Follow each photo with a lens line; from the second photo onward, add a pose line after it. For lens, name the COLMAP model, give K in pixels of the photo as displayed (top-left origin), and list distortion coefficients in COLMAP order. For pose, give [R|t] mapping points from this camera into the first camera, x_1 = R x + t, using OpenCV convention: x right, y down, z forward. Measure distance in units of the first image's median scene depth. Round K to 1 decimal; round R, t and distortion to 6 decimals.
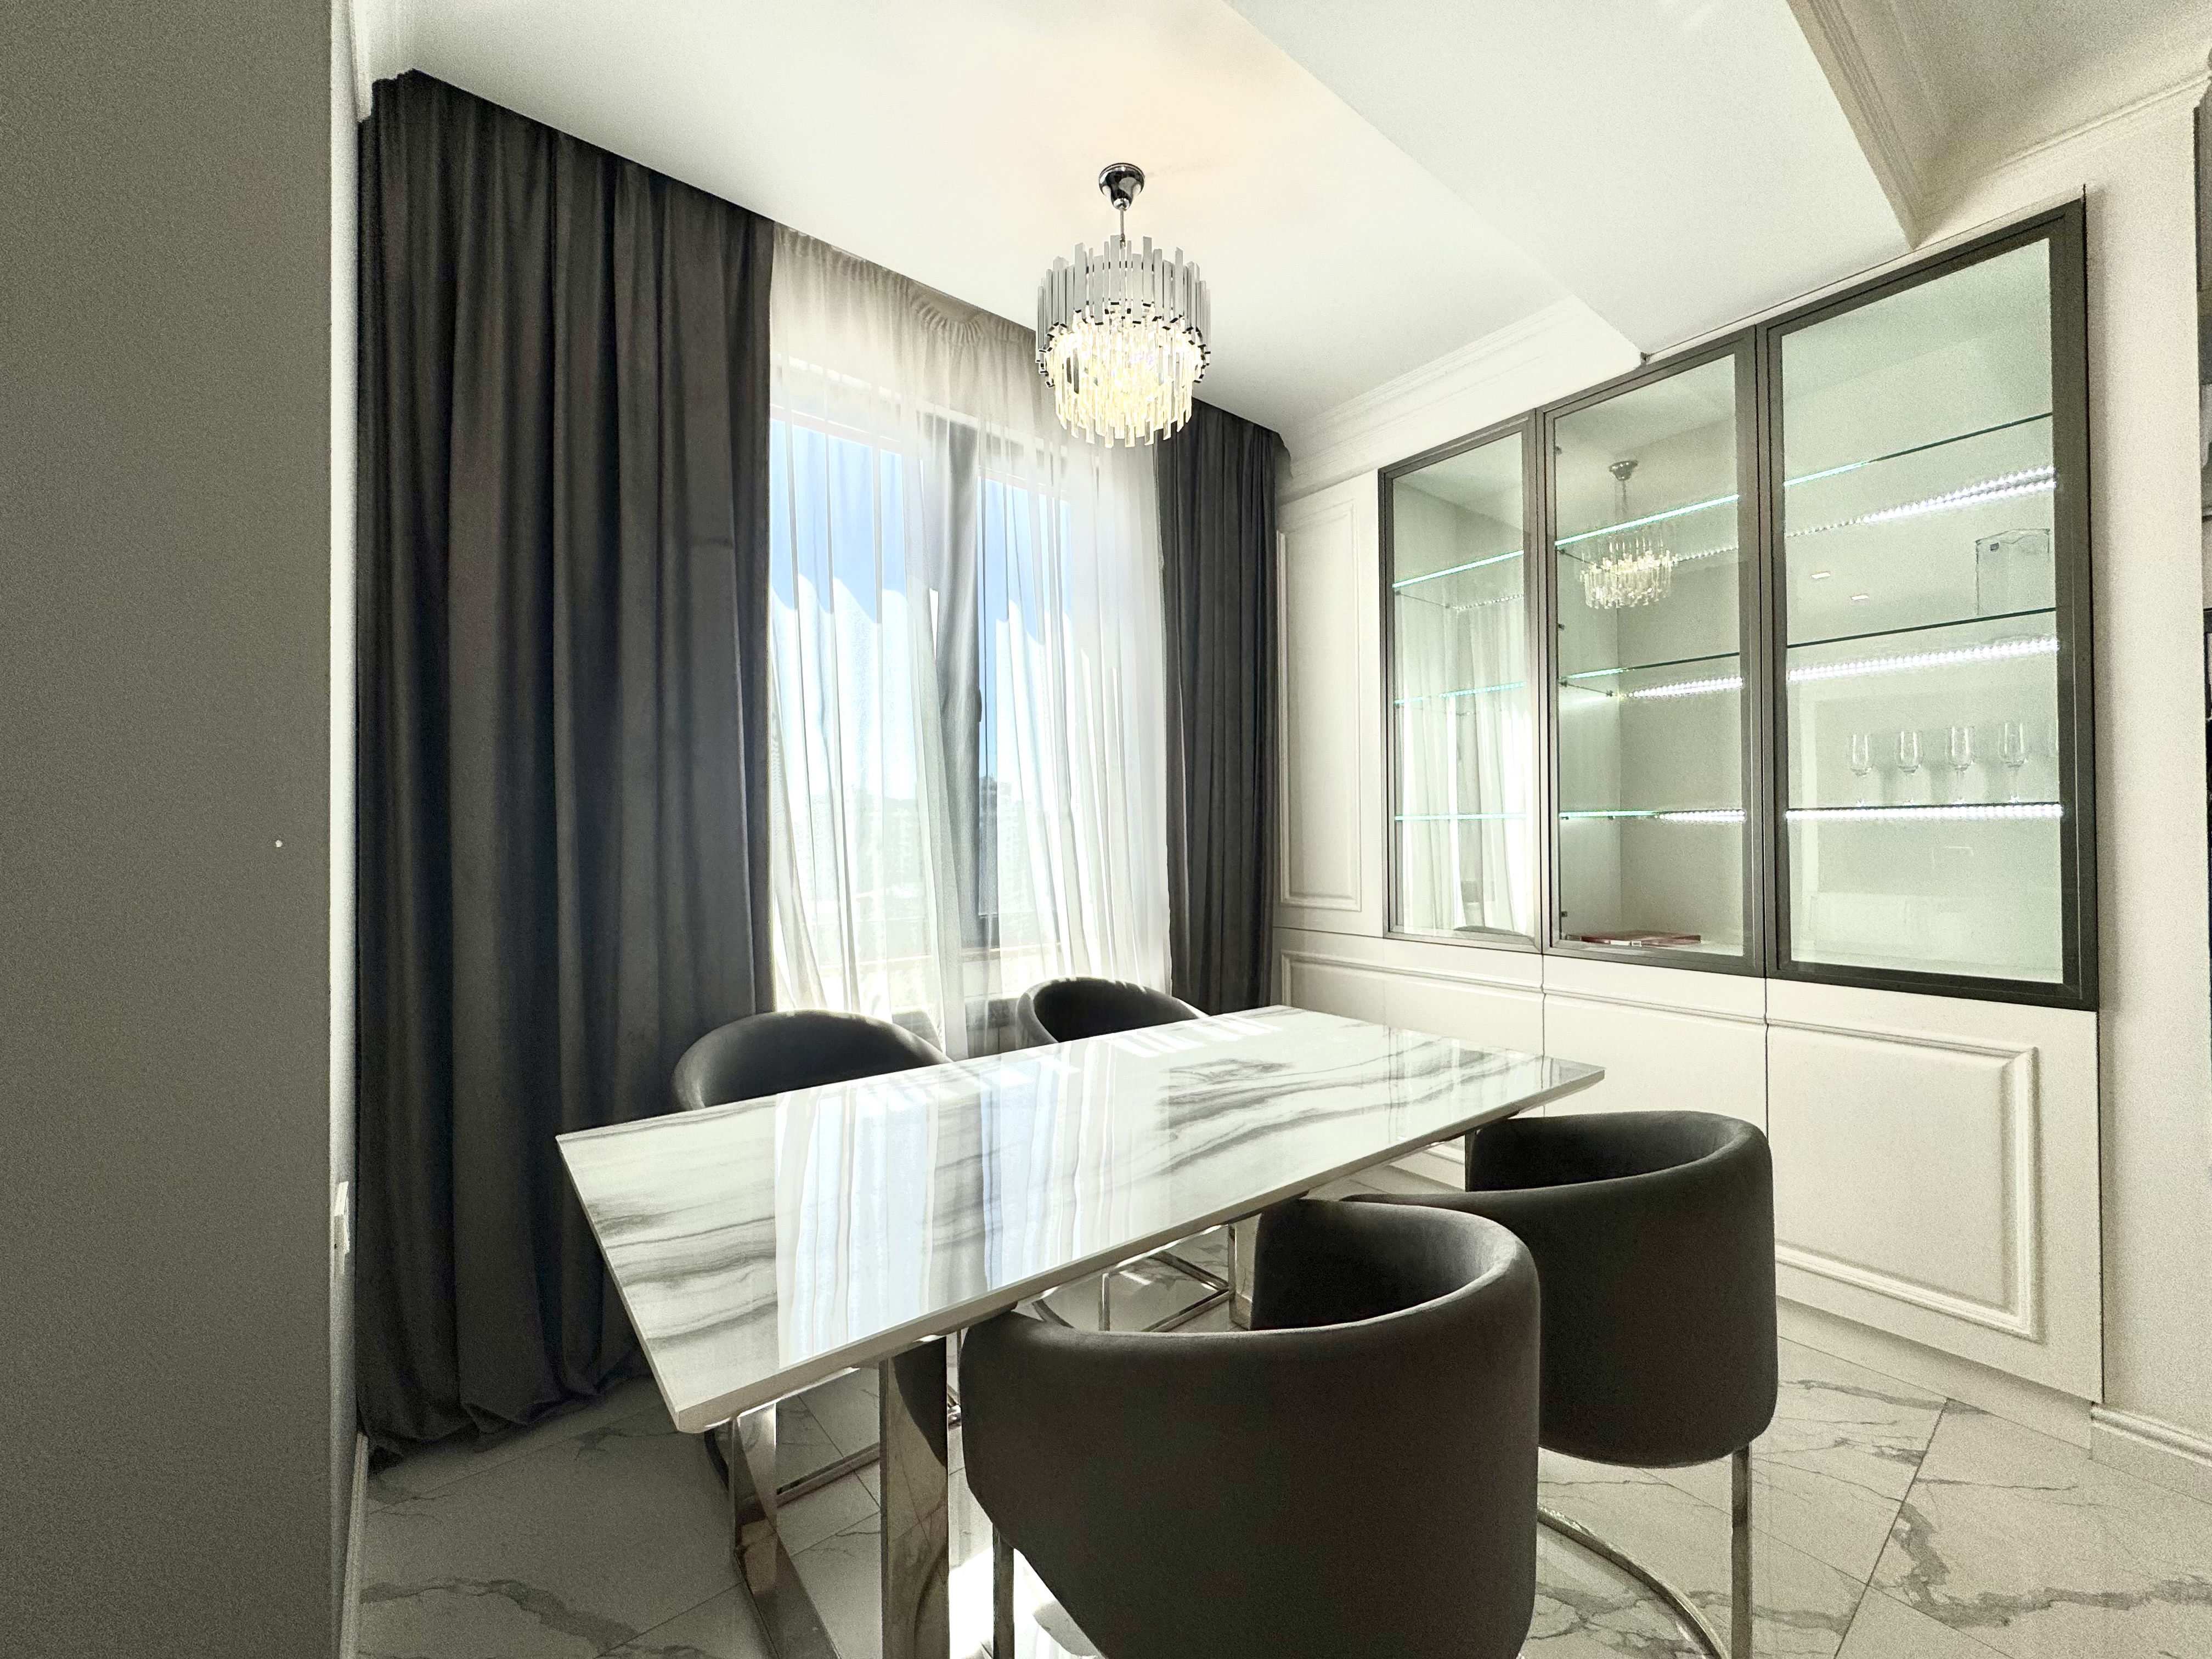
lens RADIAL K [[884.6, 0, 1106.4], [0, 884.6, 825.5], [0, 0, 1]] dist [-0.003602, 0.000474]
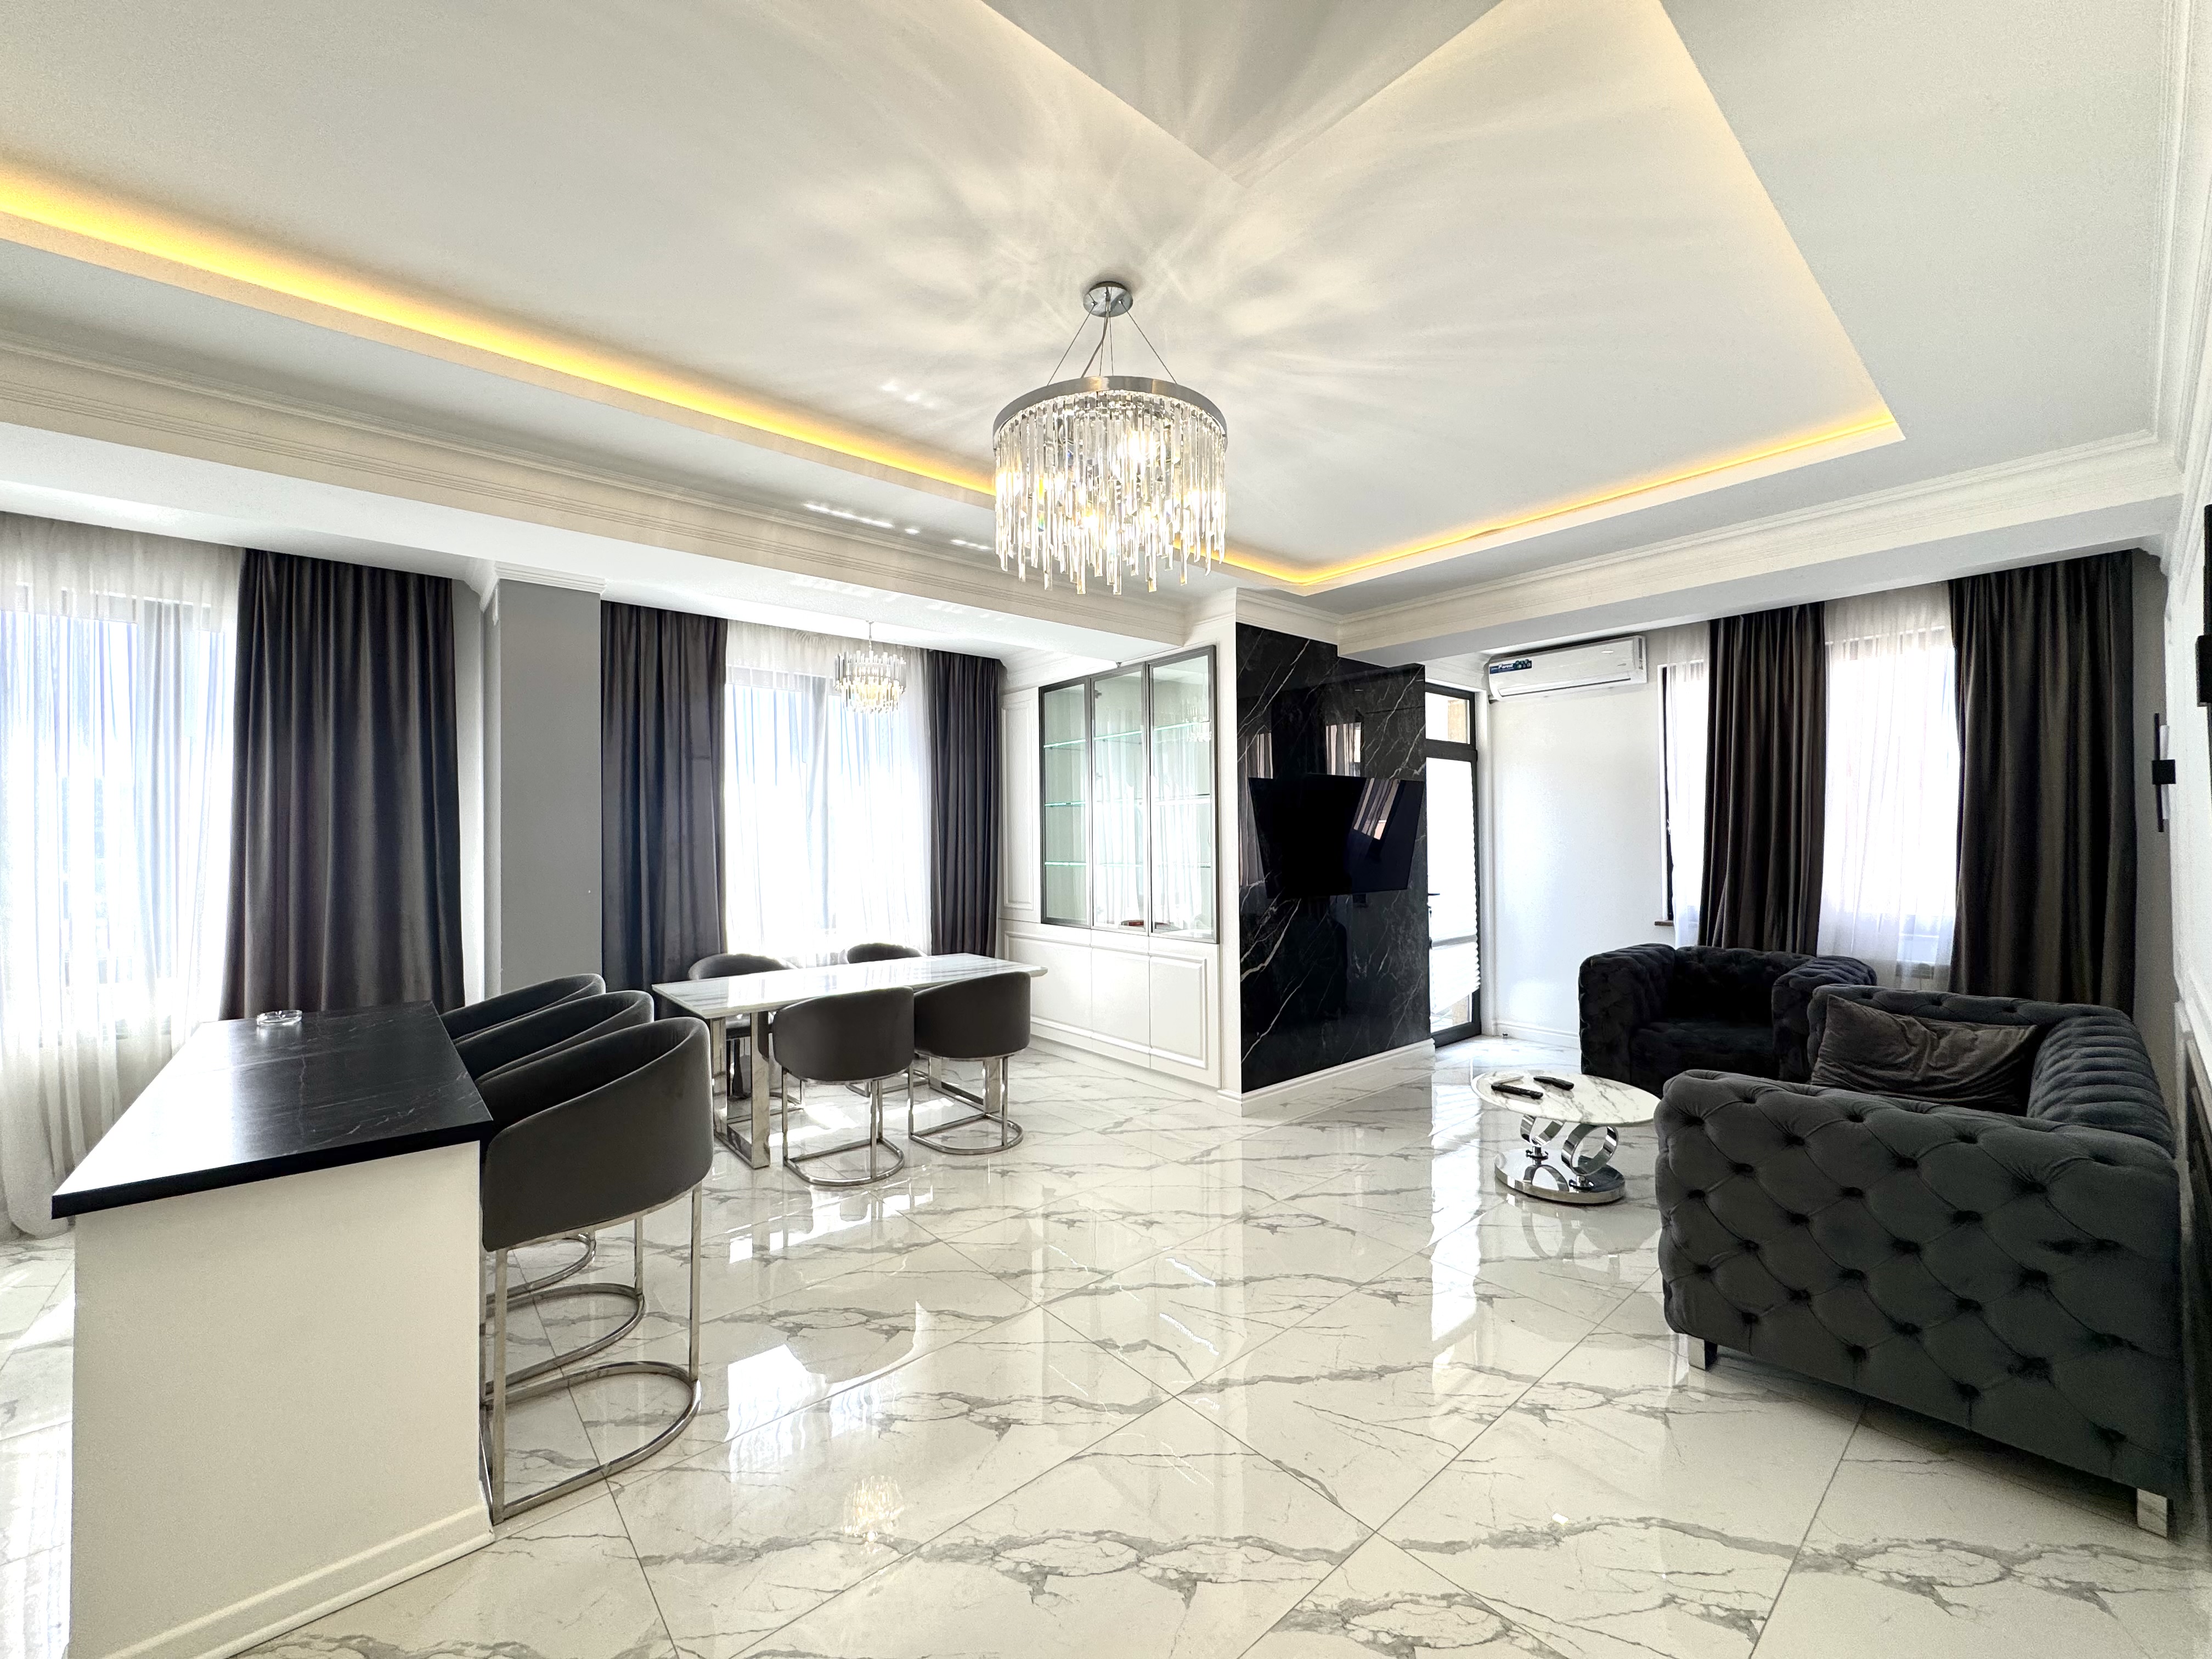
lens RADIAL K [[884.6, 0, 1104.2], [0, 884.6, 831.0], [0, 0, 1]] dist [-0.003602, 0.000474]
pose [[0.999596, -0.002938, 0.028265, 0.588592], [0.002989, 0.999994, -0.001751, -0.113404], [-0.028260, 0.001835, 0.999599, -1.451794]]
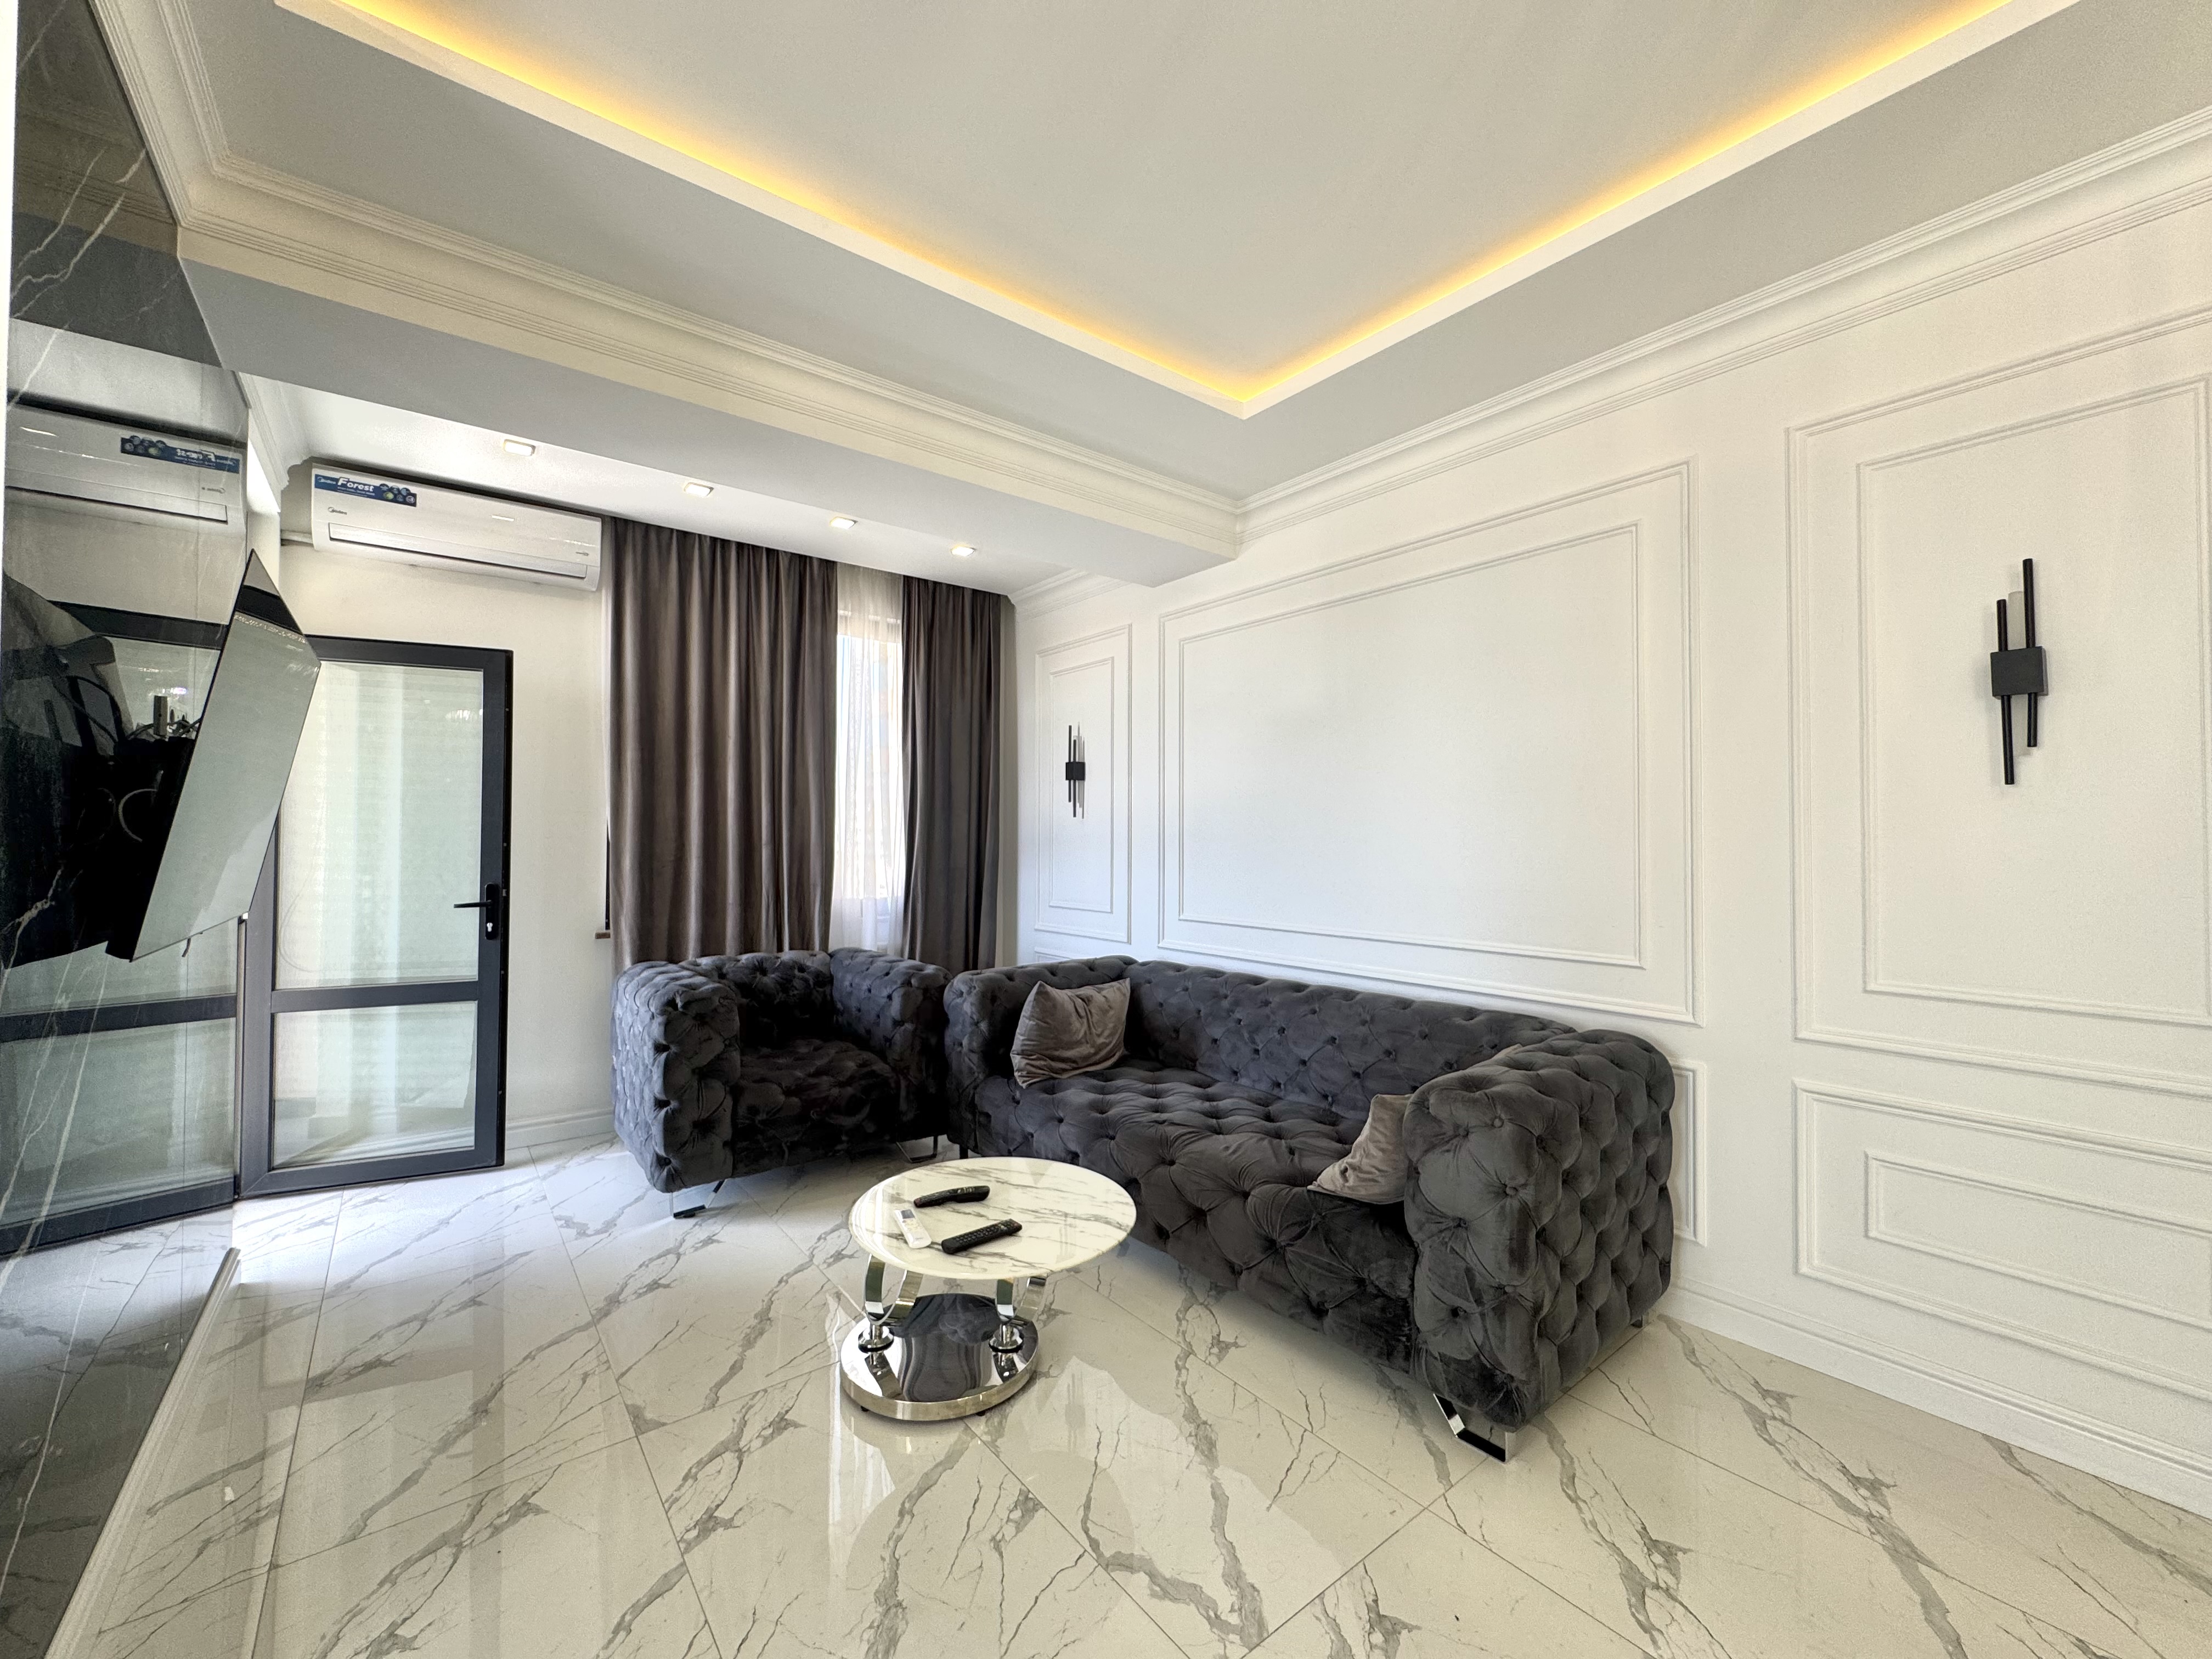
lens RADIAL K [[884.6, 0, 1108.8], [0, 884.6, 829.4], [0, 0, 1]] dist [-0.003602, 0.000474]
pose [[0.014944, 0.020831, 0.999671, 0.472527], [-0.010487, 0.999731, -0.020675, -0.030422], [-0.999833, -0.010175, 0.015158, 0.108218]]
